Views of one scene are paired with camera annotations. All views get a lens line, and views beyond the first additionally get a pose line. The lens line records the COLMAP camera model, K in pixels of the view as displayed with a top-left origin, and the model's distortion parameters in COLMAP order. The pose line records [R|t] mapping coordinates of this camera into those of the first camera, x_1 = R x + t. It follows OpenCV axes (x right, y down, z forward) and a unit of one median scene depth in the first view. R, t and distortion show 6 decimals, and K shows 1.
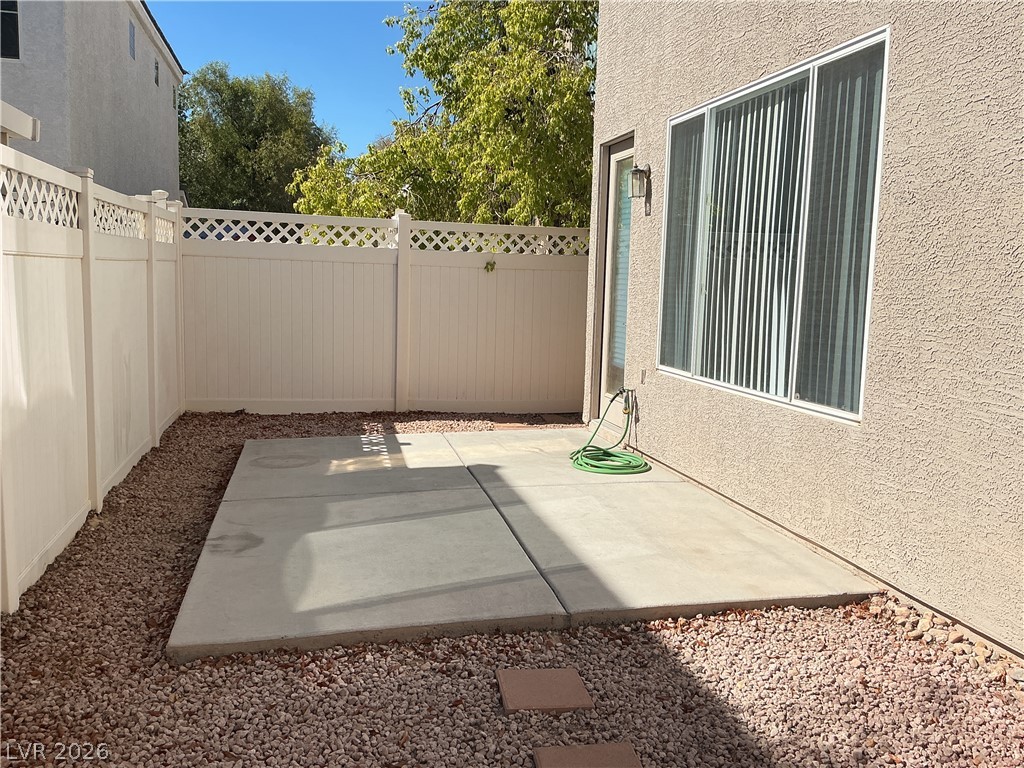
lens RADIAL K [[850.9, 0, 515.0], [0, 850.9, 383.4], [0, 0, 1]] dist [0.159720, -0.325890]
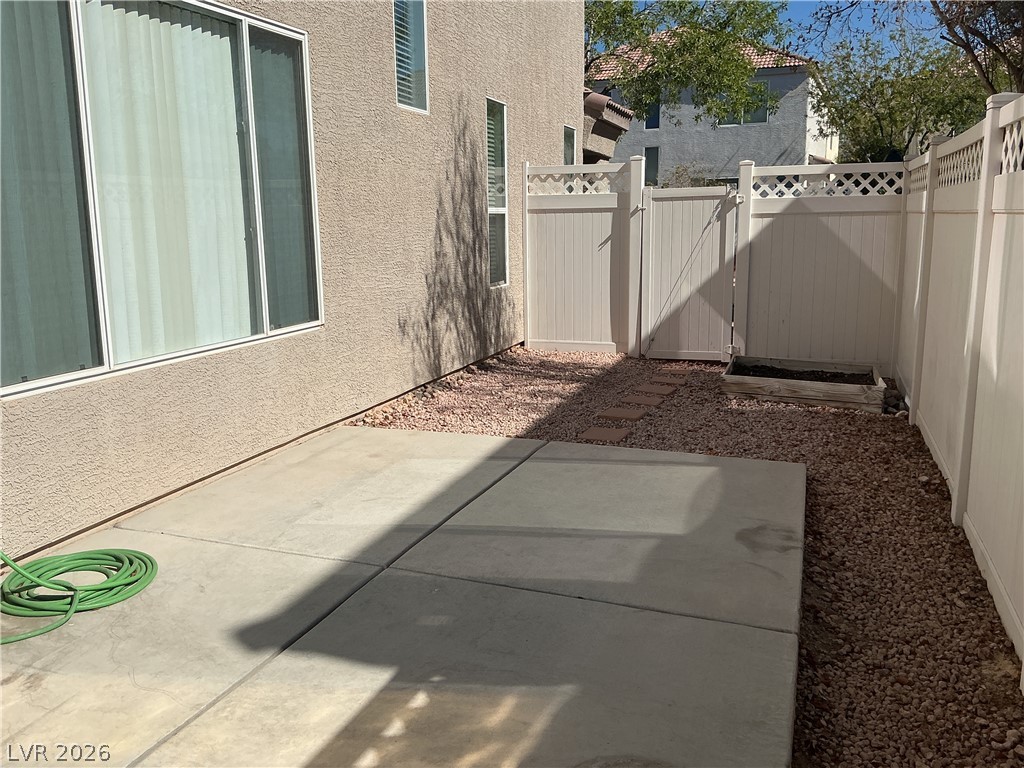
lens RADIAL K [[850.9, 0, 515.0], [0, 850.9, 383.4], [0, 0, 1]] dist [0.159720, -0.325890]
pose [[-0.843857, -0.118076, 0.523415, -0.540432], [0.050820, 0.953514, 0.297034, -0.234961], [-0.534156, 0.277254, -0.798629, 1.770480]]
